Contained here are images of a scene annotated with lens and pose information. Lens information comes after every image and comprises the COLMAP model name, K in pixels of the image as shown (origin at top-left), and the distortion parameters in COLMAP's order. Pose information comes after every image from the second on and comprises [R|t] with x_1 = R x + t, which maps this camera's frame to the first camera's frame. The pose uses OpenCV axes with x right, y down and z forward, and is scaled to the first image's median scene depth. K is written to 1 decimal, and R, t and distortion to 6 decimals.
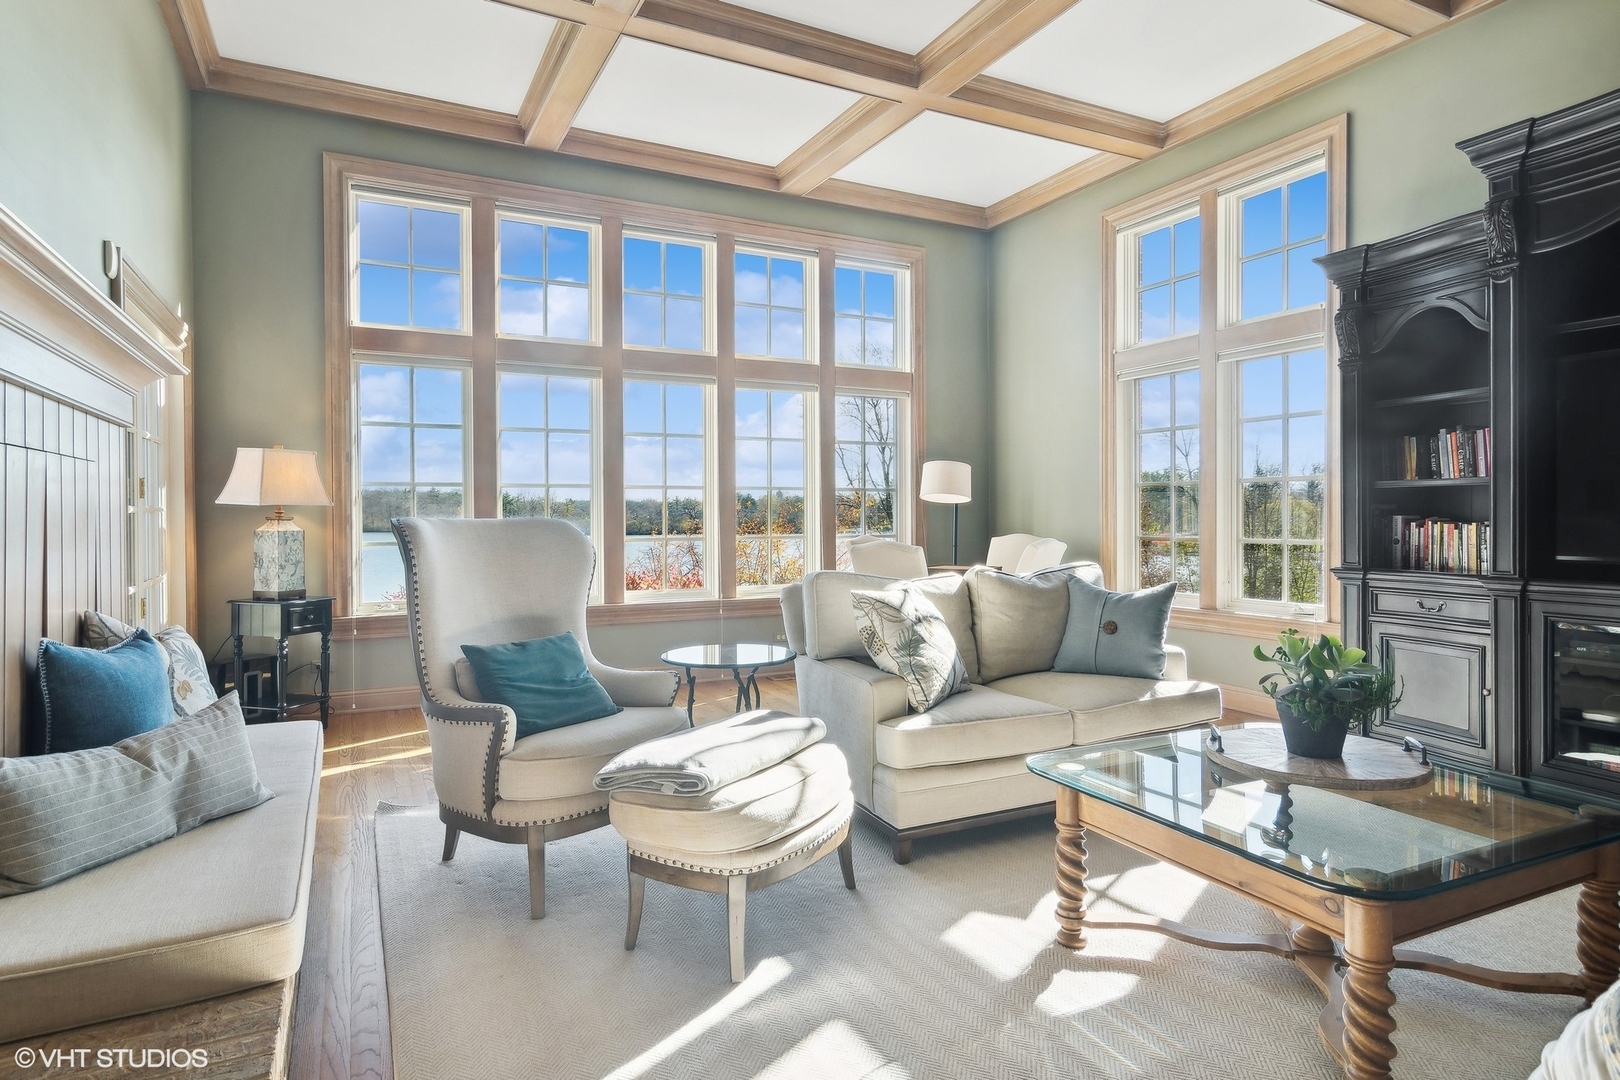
lens RADIAL K [[906.8, 0, 813.9], [0, 906.8, 524.6], [0, 0, 1]] dist [0.022820, -0.000162]
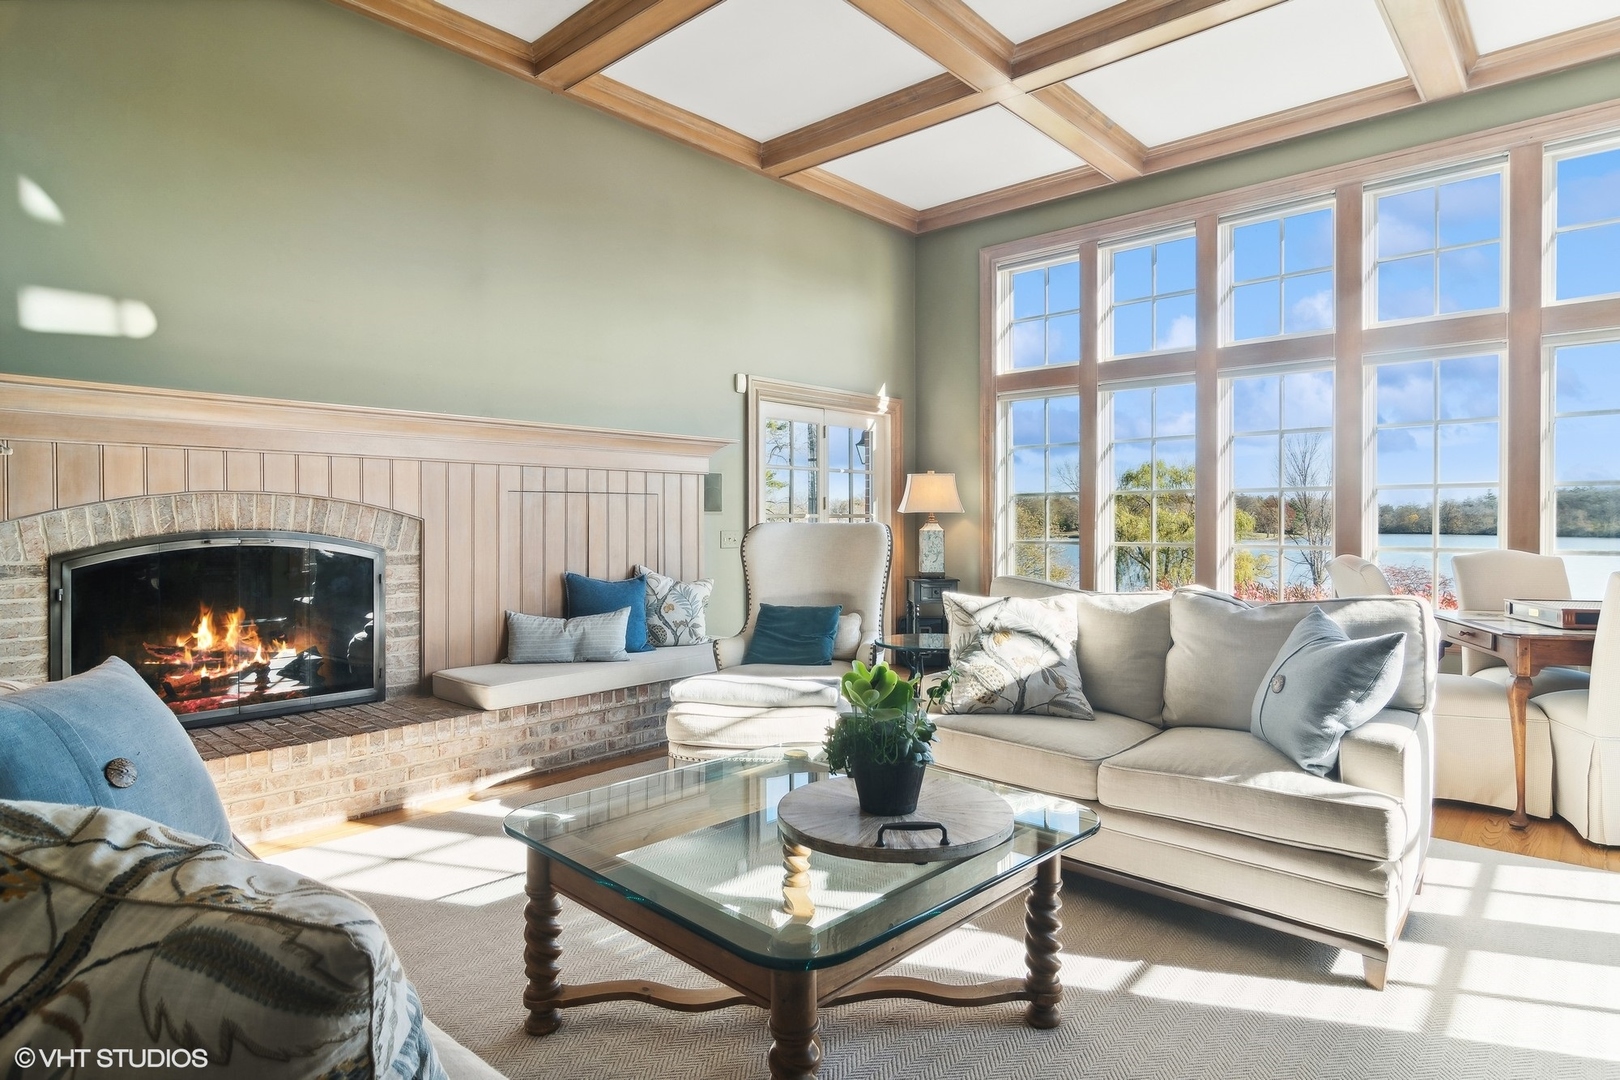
lens RADIAL K [[906.8, 0, 818.9], [0, 906.8, 529.4], [0, 0, 1]] dist [0.022820, -0.000162]
pose [[0.361839, 0.013850, -0.932138, 0.621858], [-0.012475, 0.999872, 0.010013, -0.006547], [0.932157, 0.008005, 0.361966, 0.296716]]
